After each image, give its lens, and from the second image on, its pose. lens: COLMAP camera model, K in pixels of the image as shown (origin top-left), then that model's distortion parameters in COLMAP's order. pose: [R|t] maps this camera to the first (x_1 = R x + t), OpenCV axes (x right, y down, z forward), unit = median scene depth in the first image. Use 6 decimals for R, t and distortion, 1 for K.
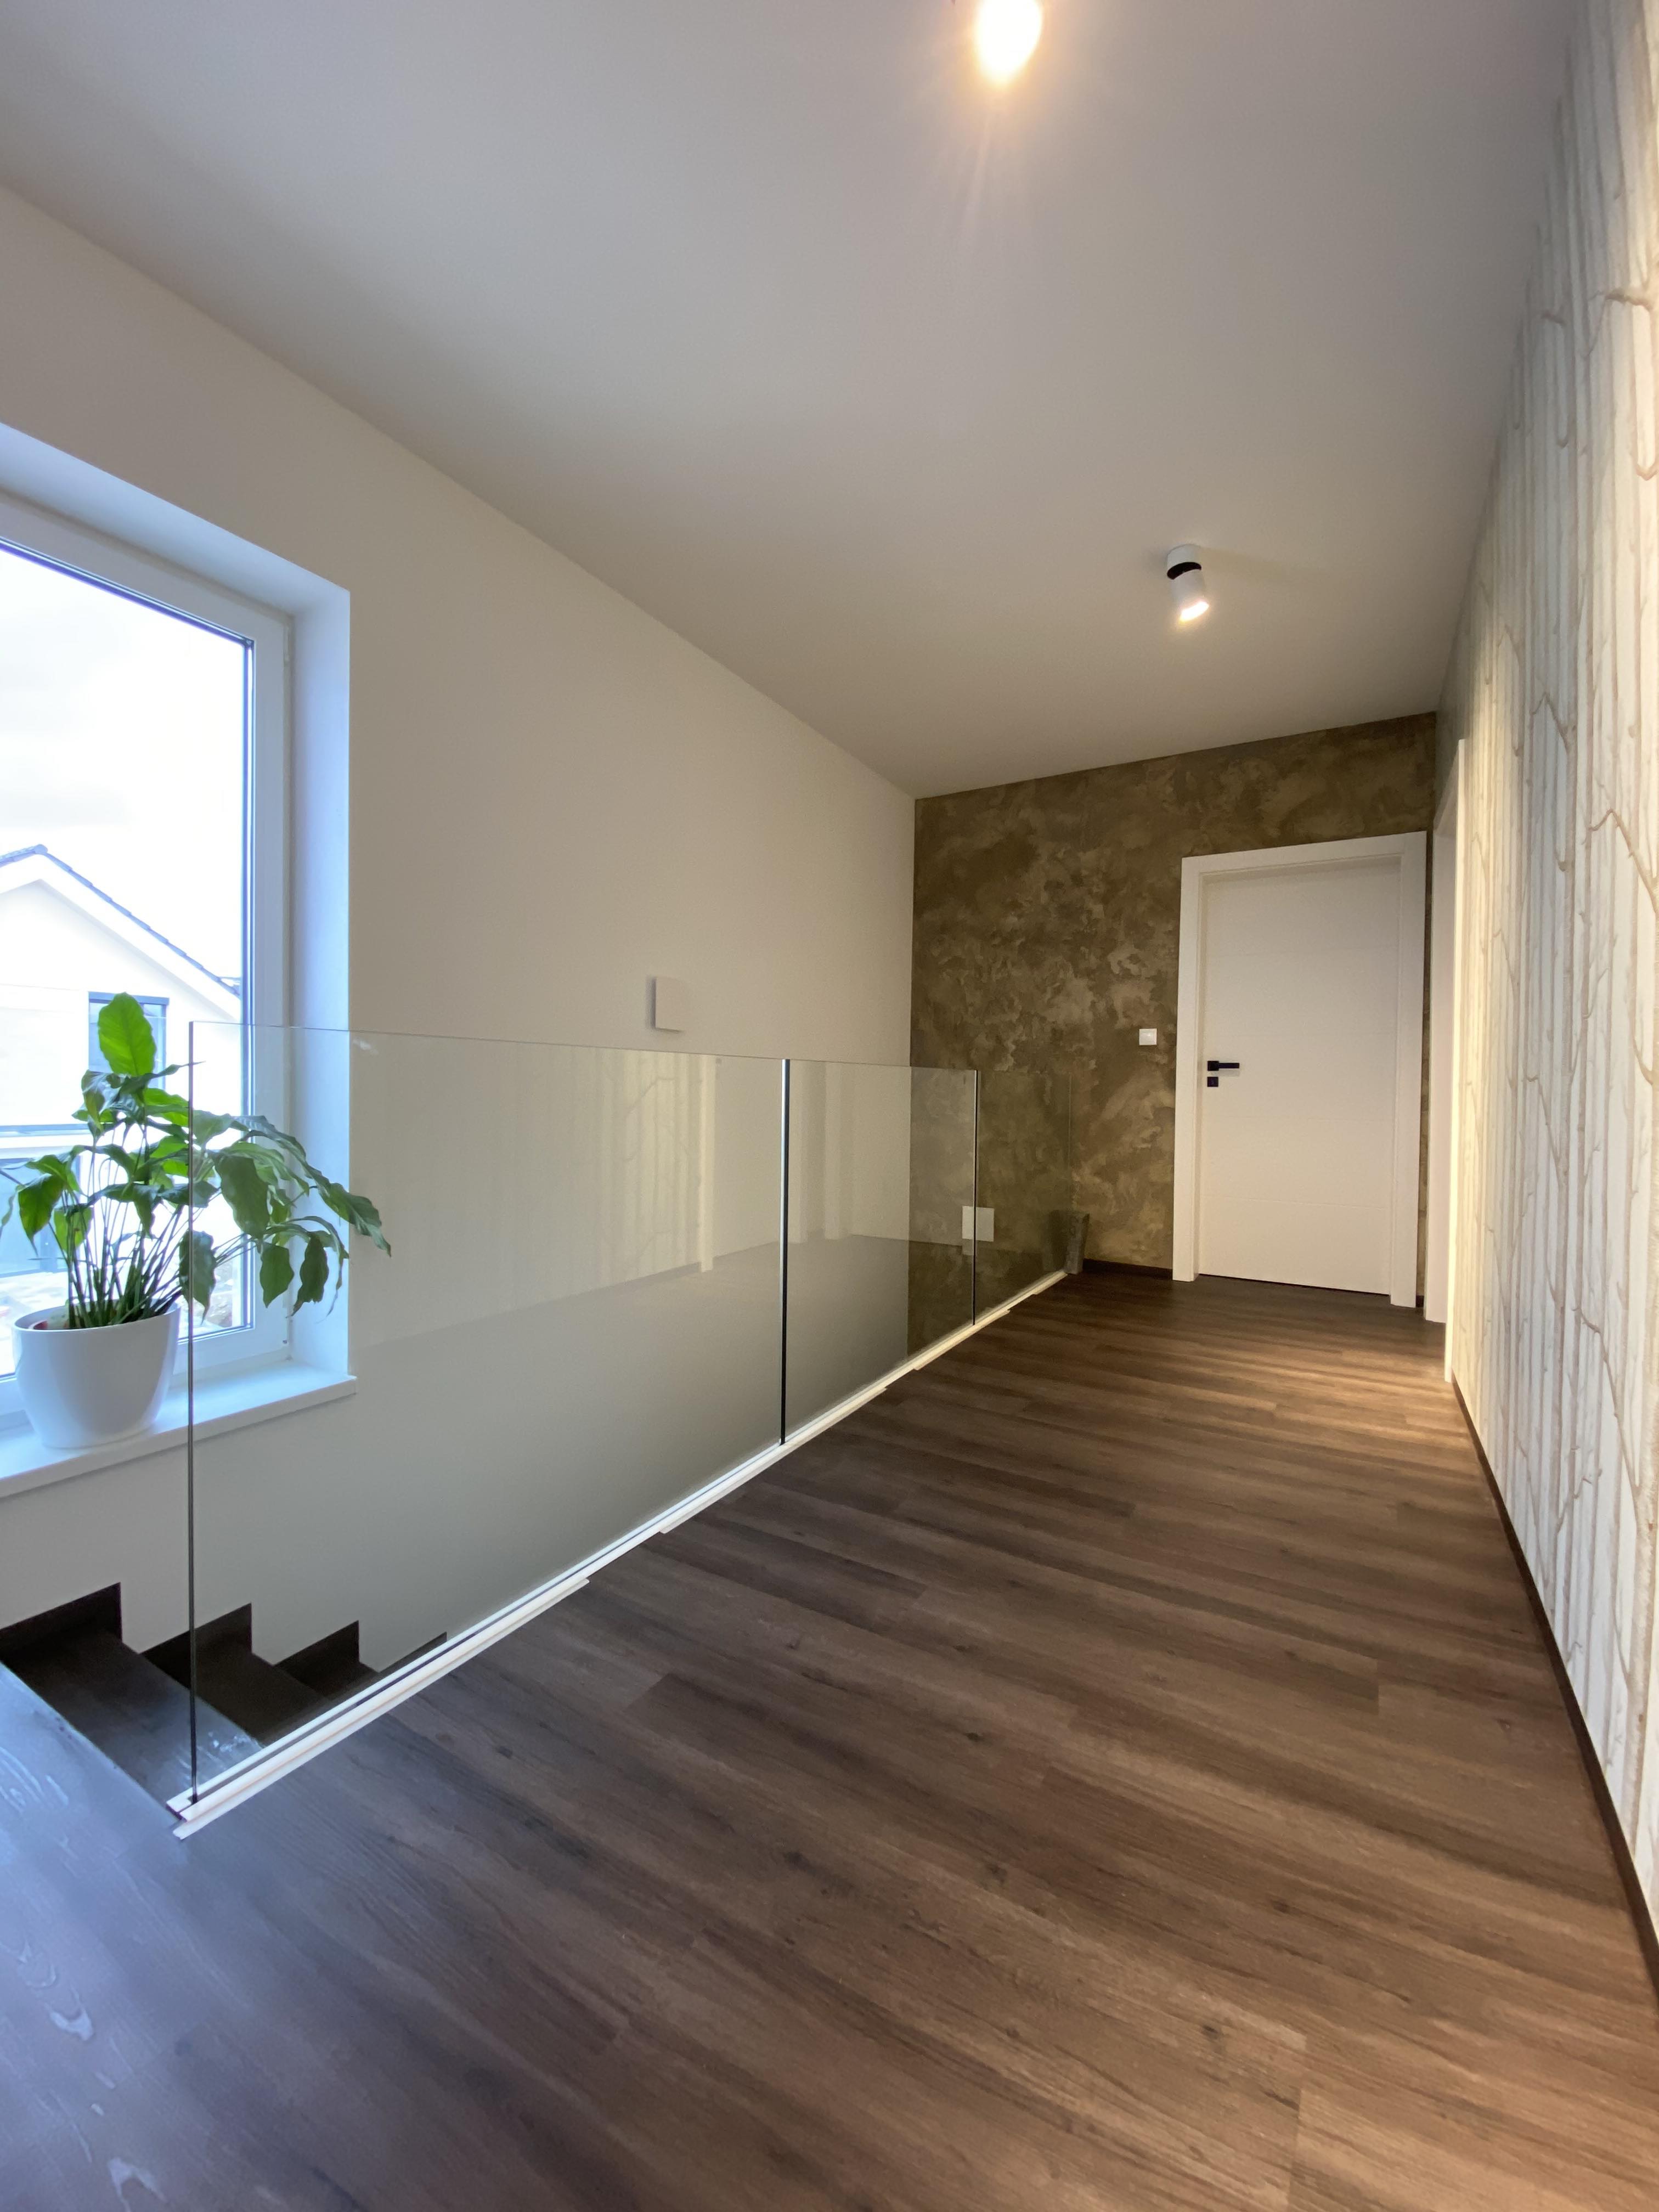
lens RADIAL K [[903.5, 0, 829.3], [0, 903.5, 1096.6], [0, 0, 1]] dist [0.008593, -0.002627]
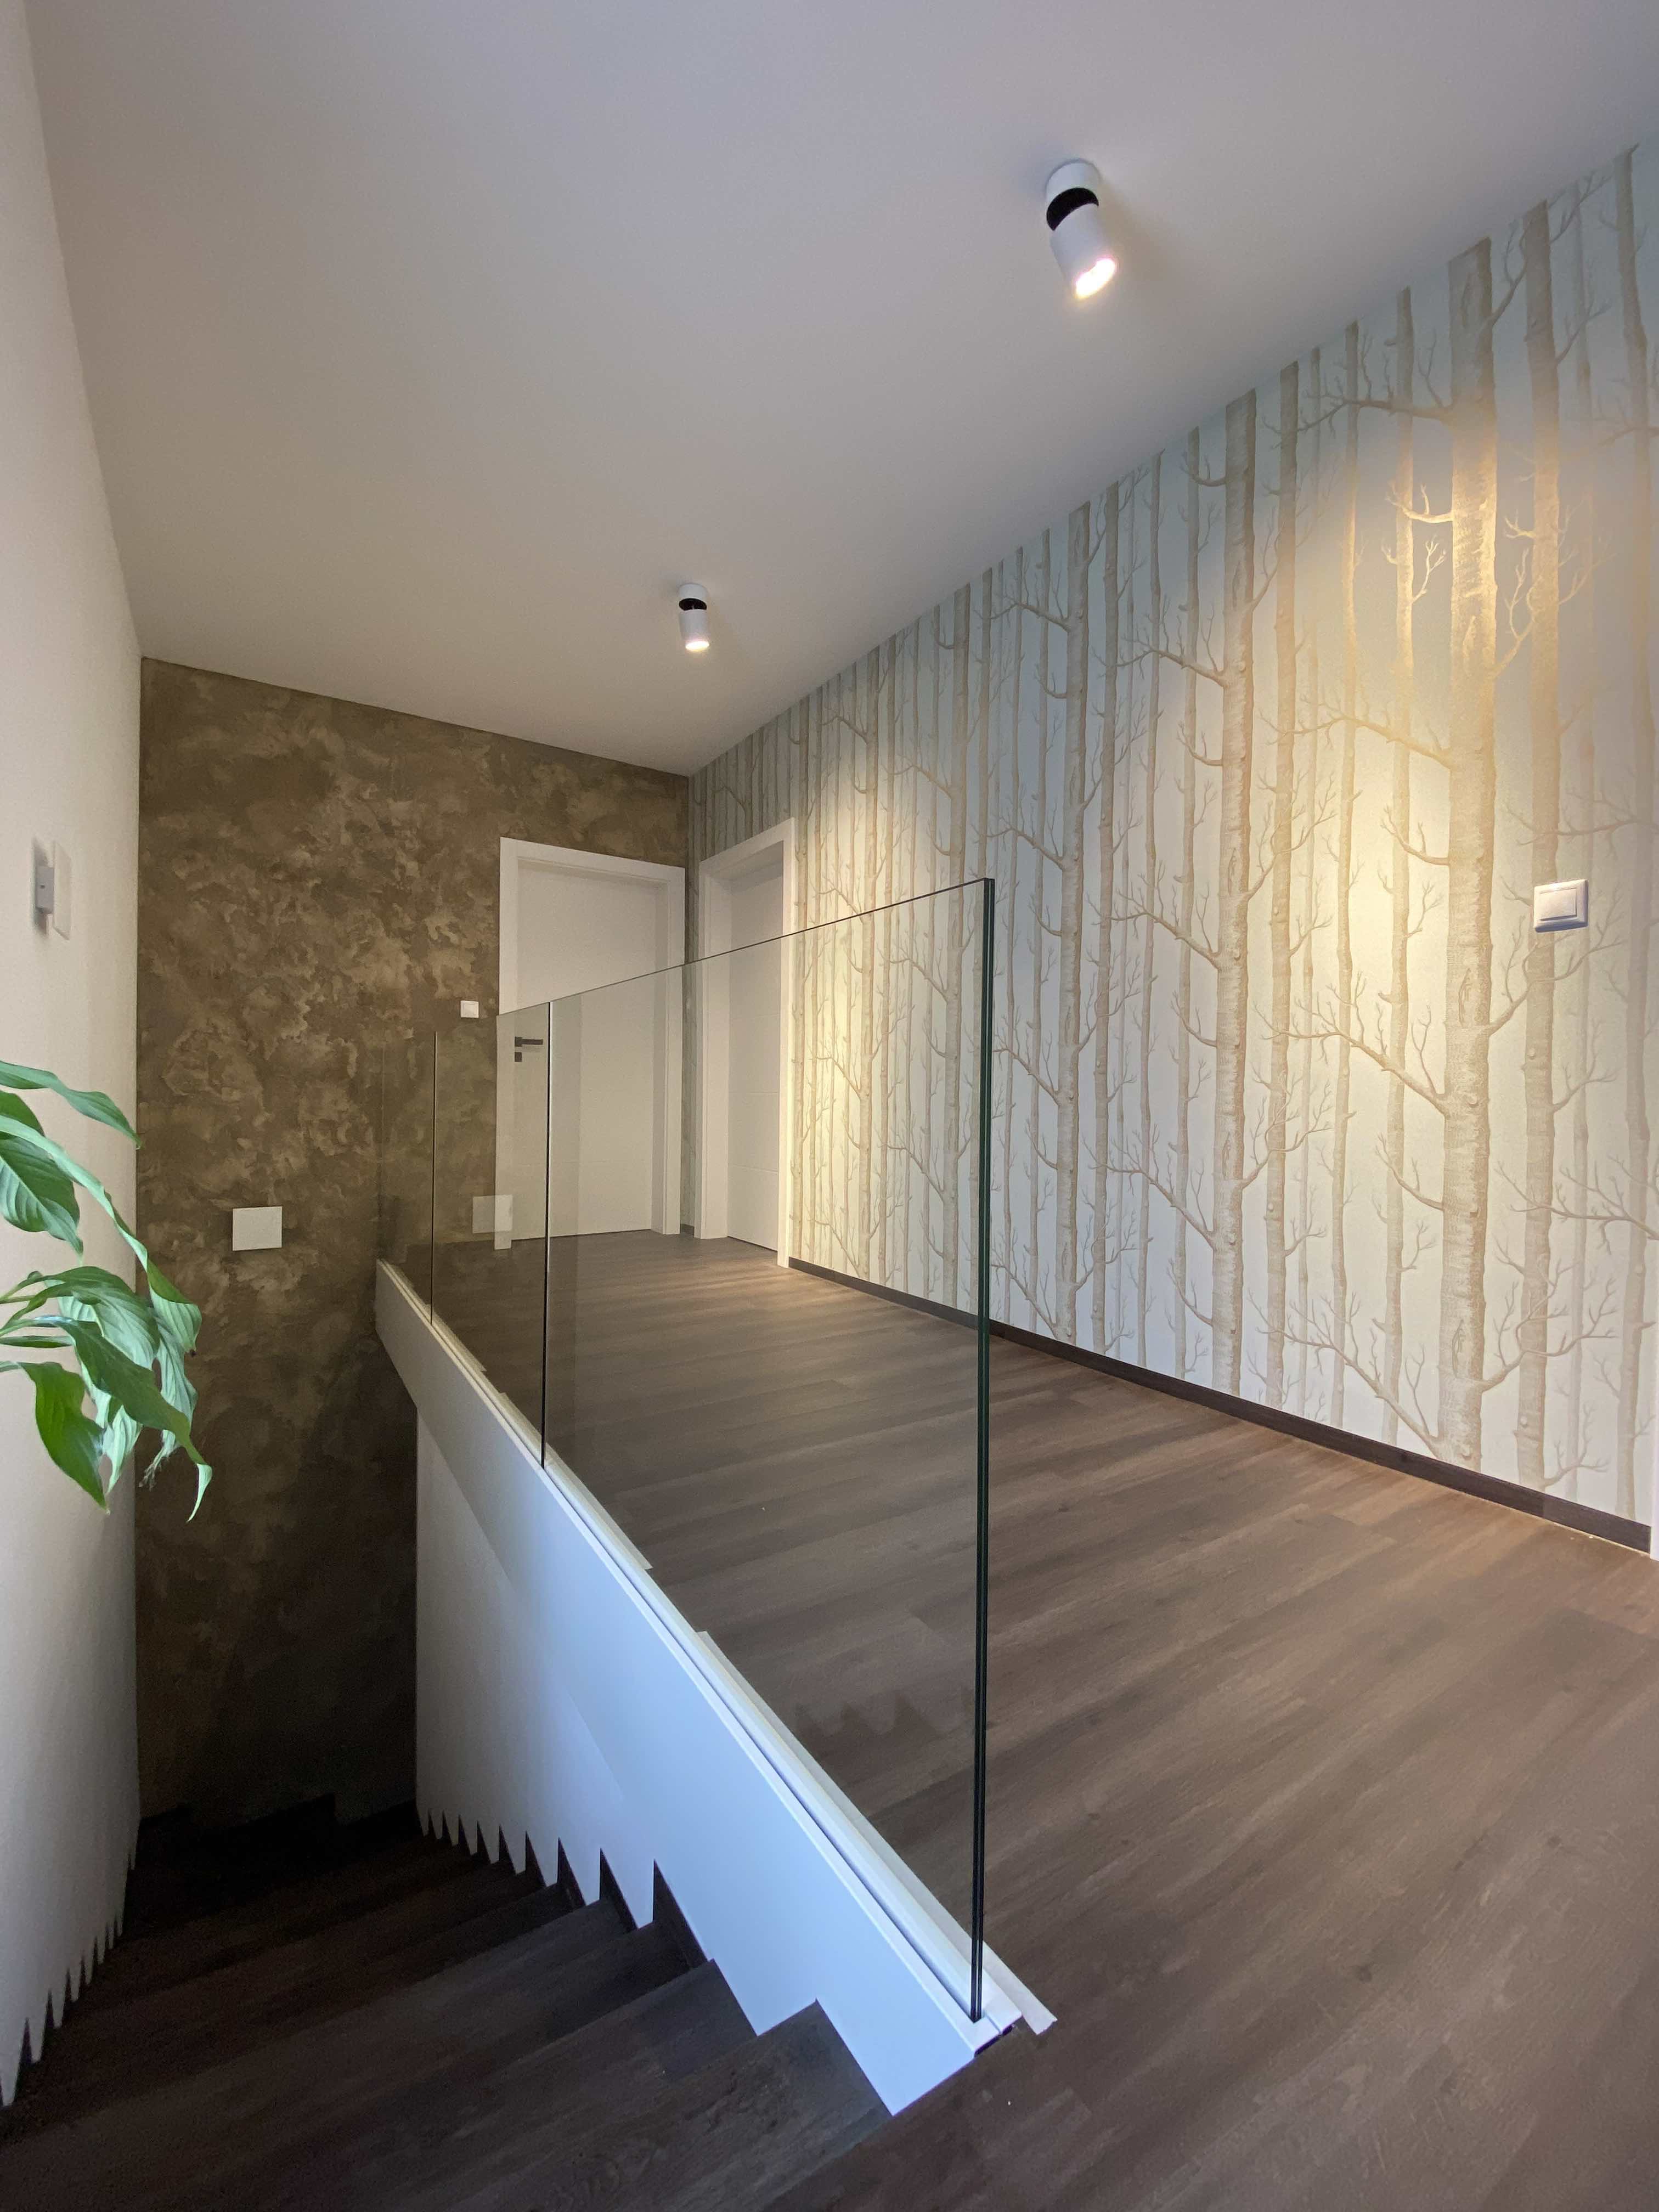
lens RADIAL K [[903.5, 0, 836.1], [0, 903.5, 1088.8], [0, 0, 1]] dist [0.008593, -0.002627]
pose [[0.438689, 0.003903, 0.898630, -0.348028], [0.000448, 0.999989, -0.004562, 0.024559], [-0.898639, 0.002404, 0.438683, 0.206045]]
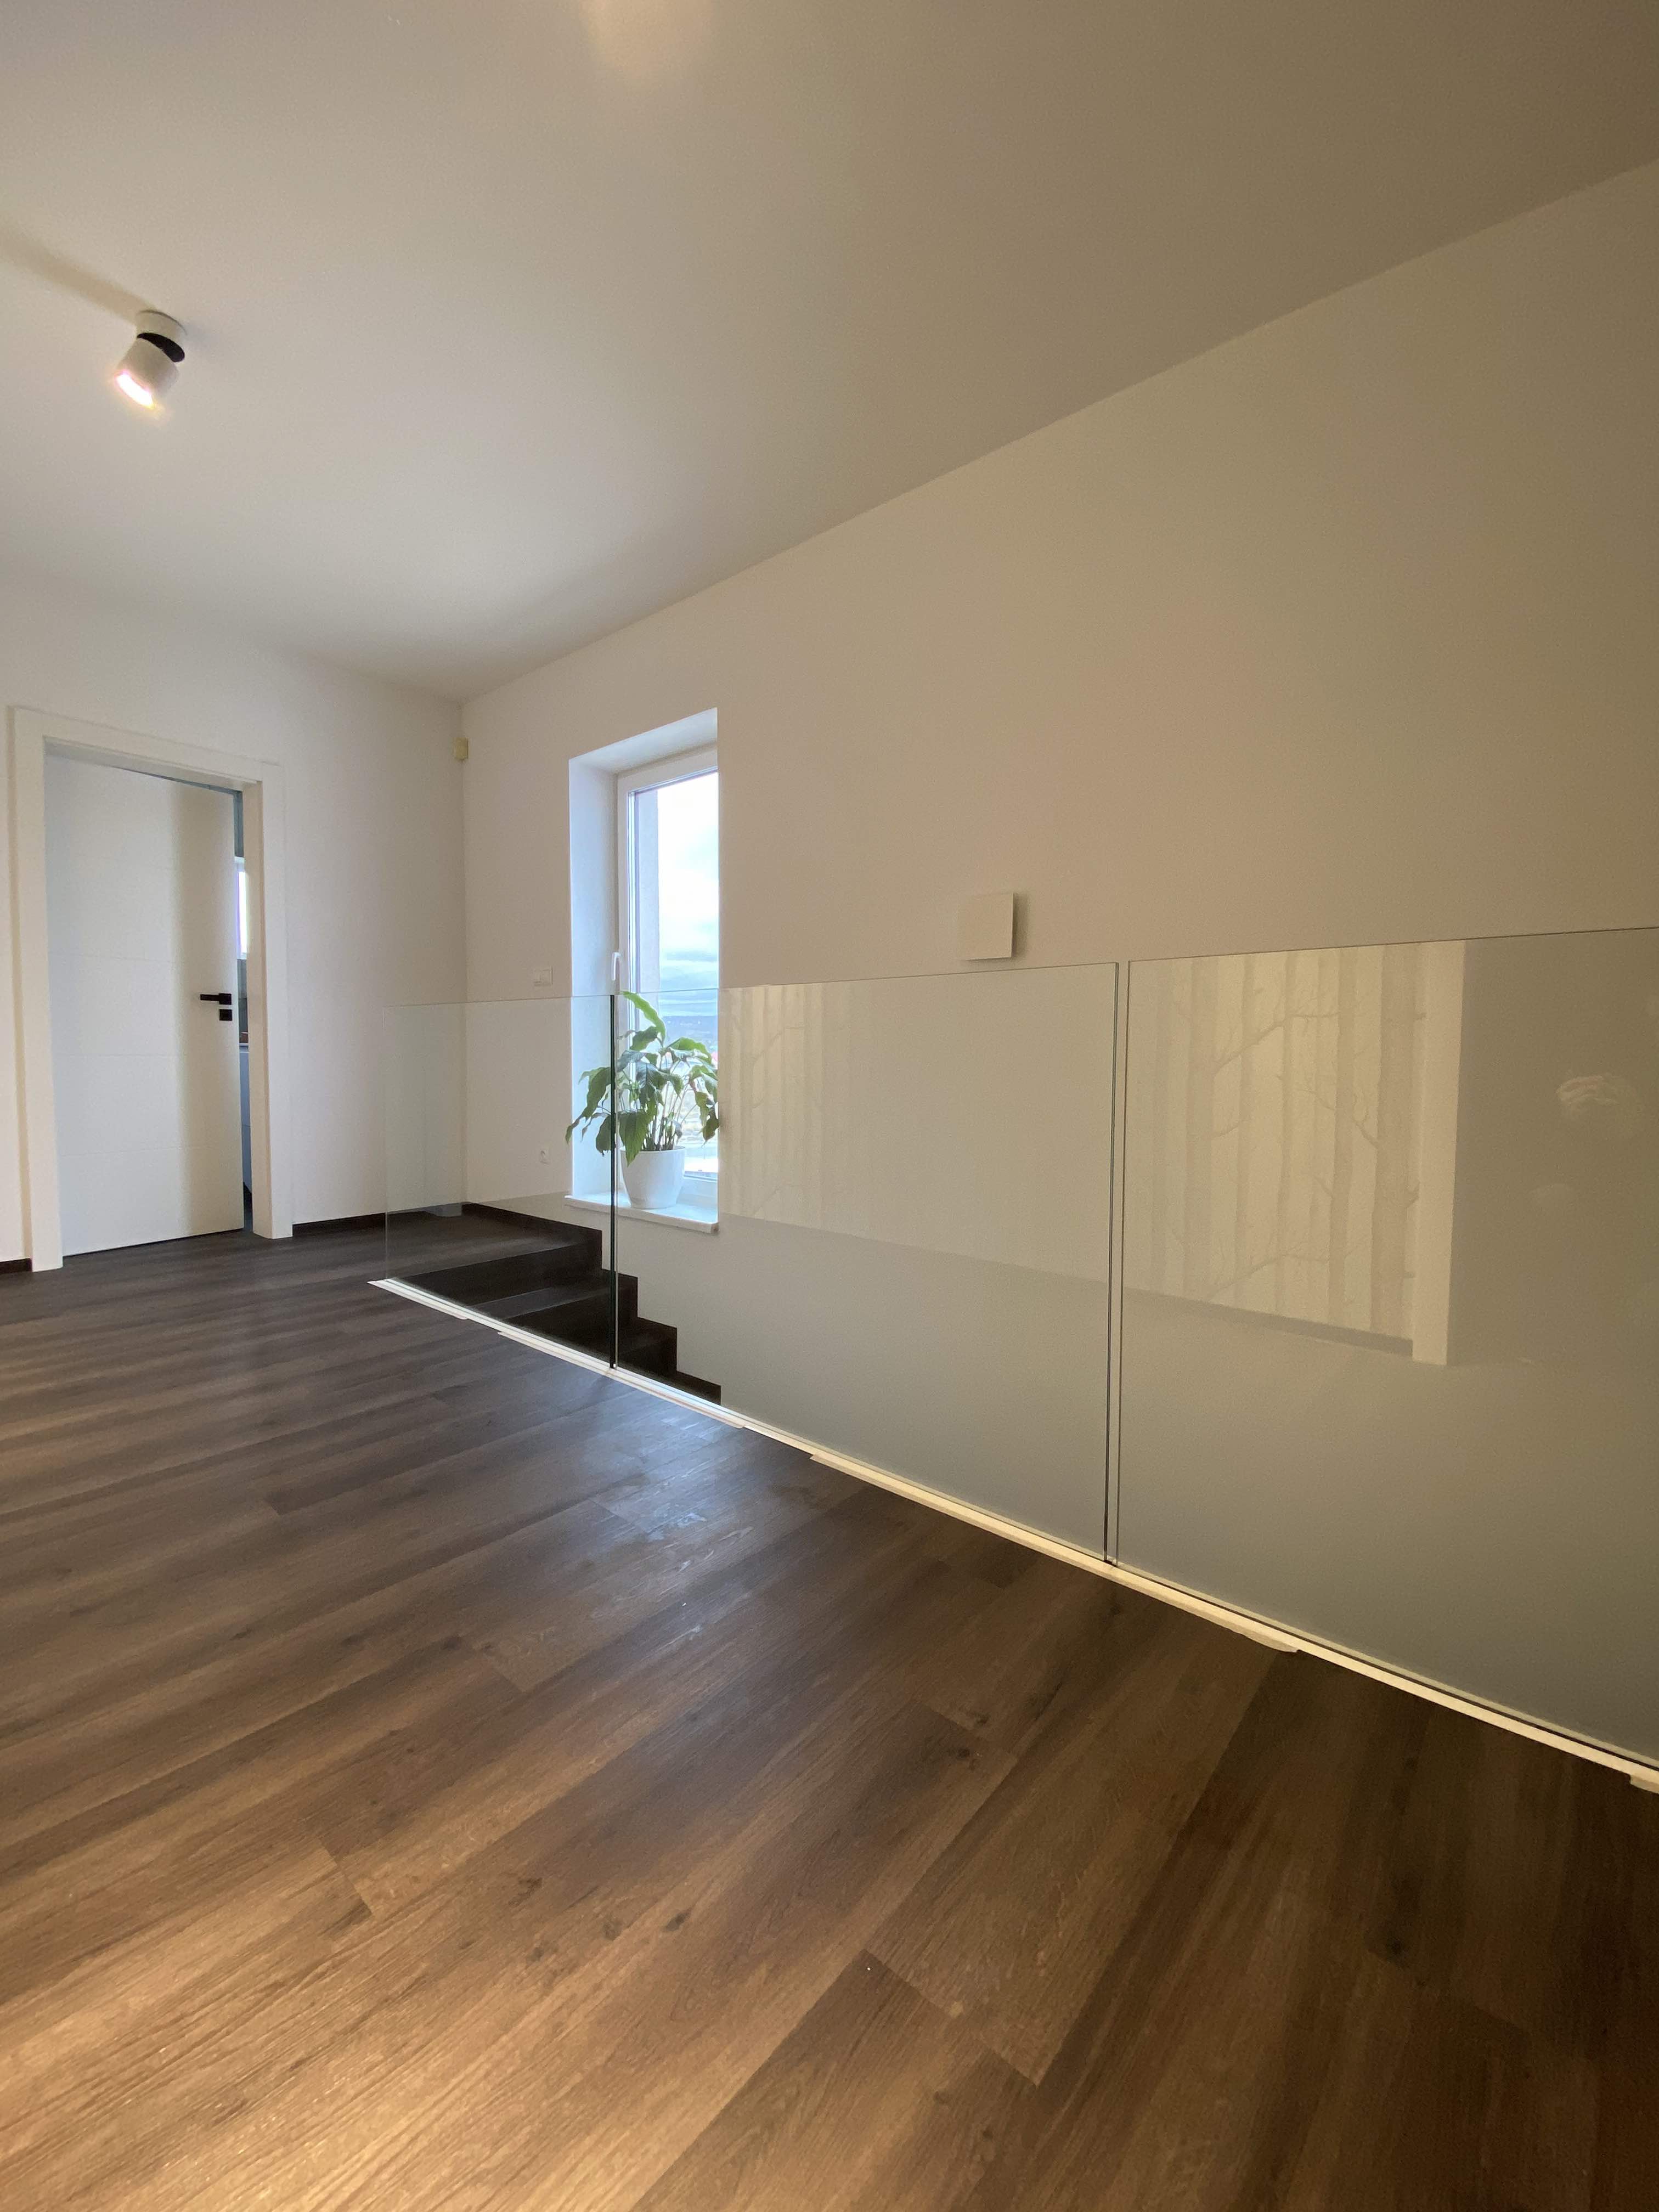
lens RADIAL K [[903.5, 0, 819.7], [0, 903.5, 1103.0], [0, 0, 1]] dist [0.008593, -0.002627]
pose [[-0.186876, 0.052415, -0.980984, 0.447731], [-0.014522, 0.998319, 0.056108, 0.008878], [0.982276, 0.024731, -0.185801, 0.700056]]
